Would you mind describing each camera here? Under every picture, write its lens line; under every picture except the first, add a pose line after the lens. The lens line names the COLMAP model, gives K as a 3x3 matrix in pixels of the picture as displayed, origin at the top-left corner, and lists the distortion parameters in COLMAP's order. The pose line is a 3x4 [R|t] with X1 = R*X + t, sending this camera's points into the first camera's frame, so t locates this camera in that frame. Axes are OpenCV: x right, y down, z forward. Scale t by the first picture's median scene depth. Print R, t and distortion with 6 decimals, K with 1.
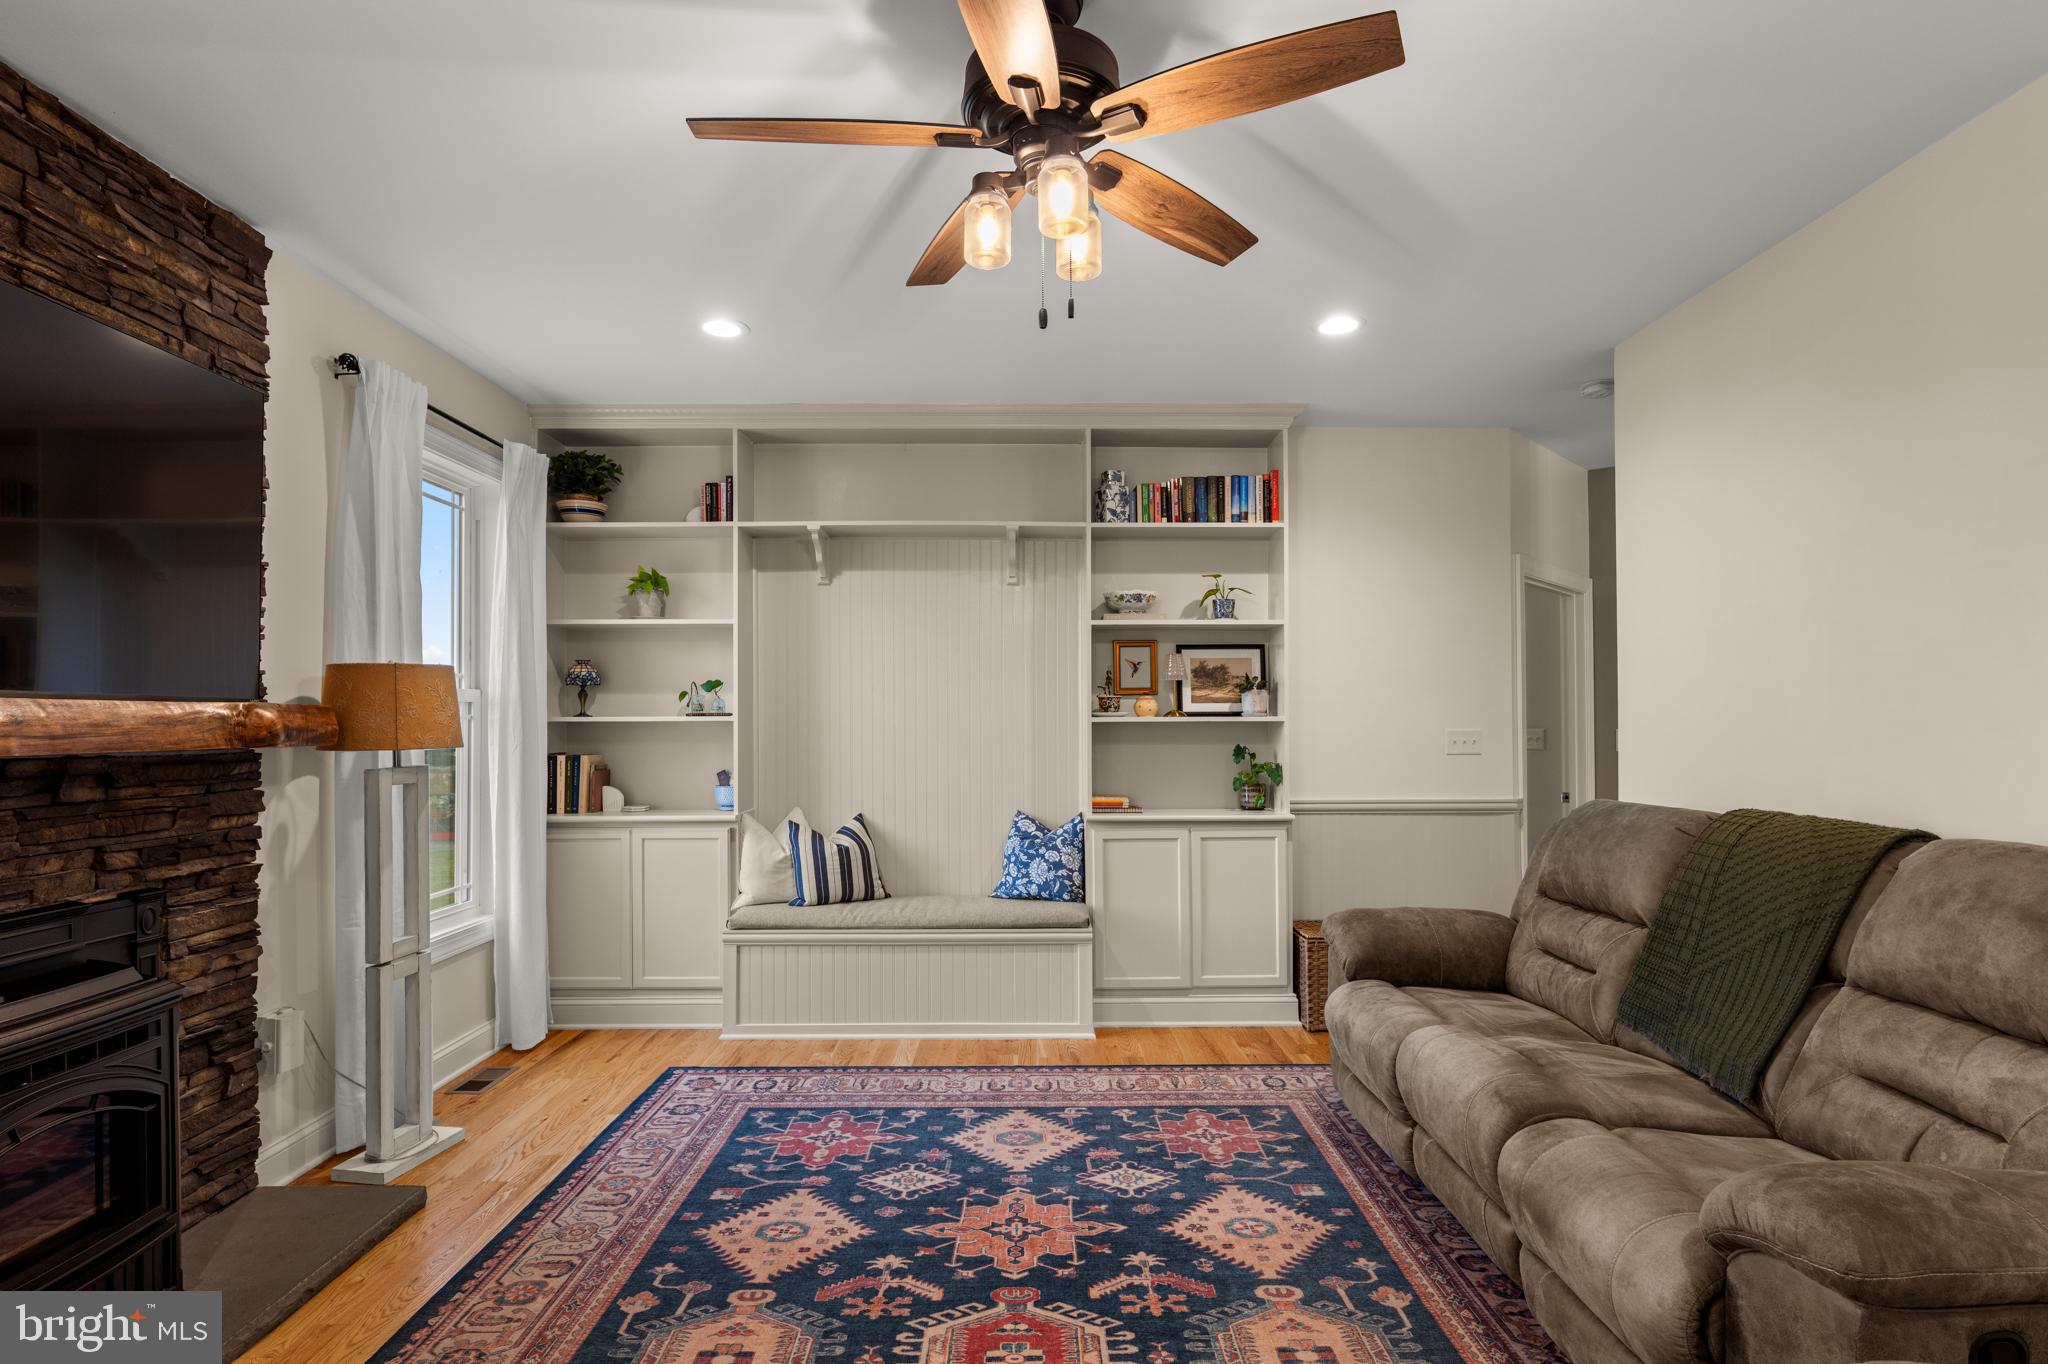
lens RADIAL K [[1027.6, 0, 1024.0], [0, 1027.6, 682.0], [0, 0, 1]] dist [-0.001389, 0.000259]
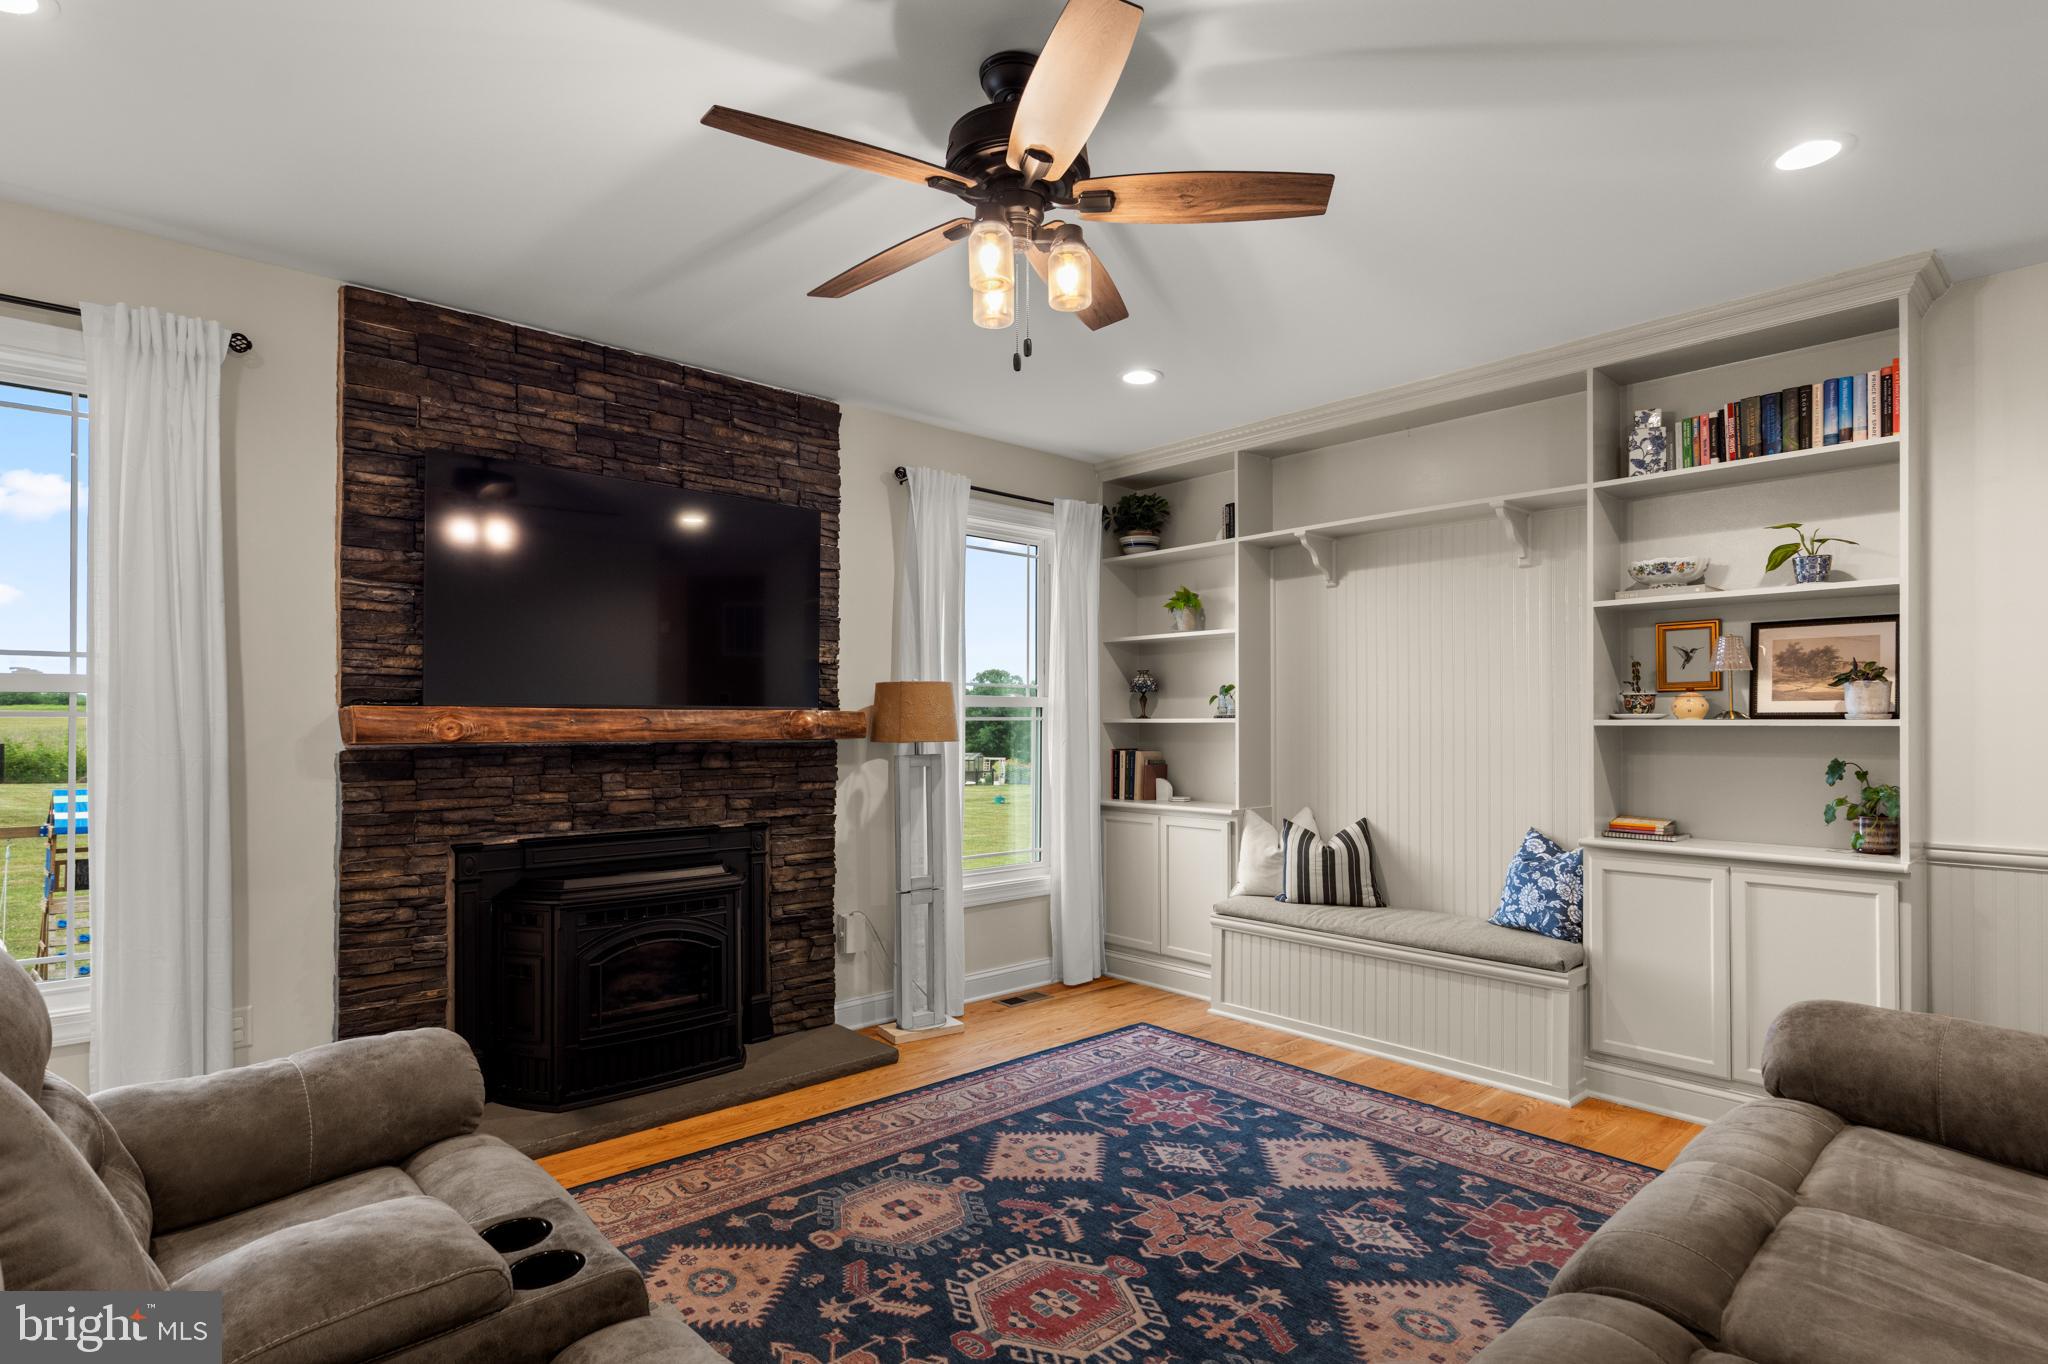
lens RADIAL K [[1027.6, 0, 1024.0], [0, 1027.6, 682.0], [0, 0, 1]] dist [-0.001389, 0.000259]
pose [[0.668598, -0.025672, -0.743181, 0.436681], [0.025286, 0.999611, -0.011782, 0.002842], [0.743194, -0.010915, 0.668987, 0.133089]]
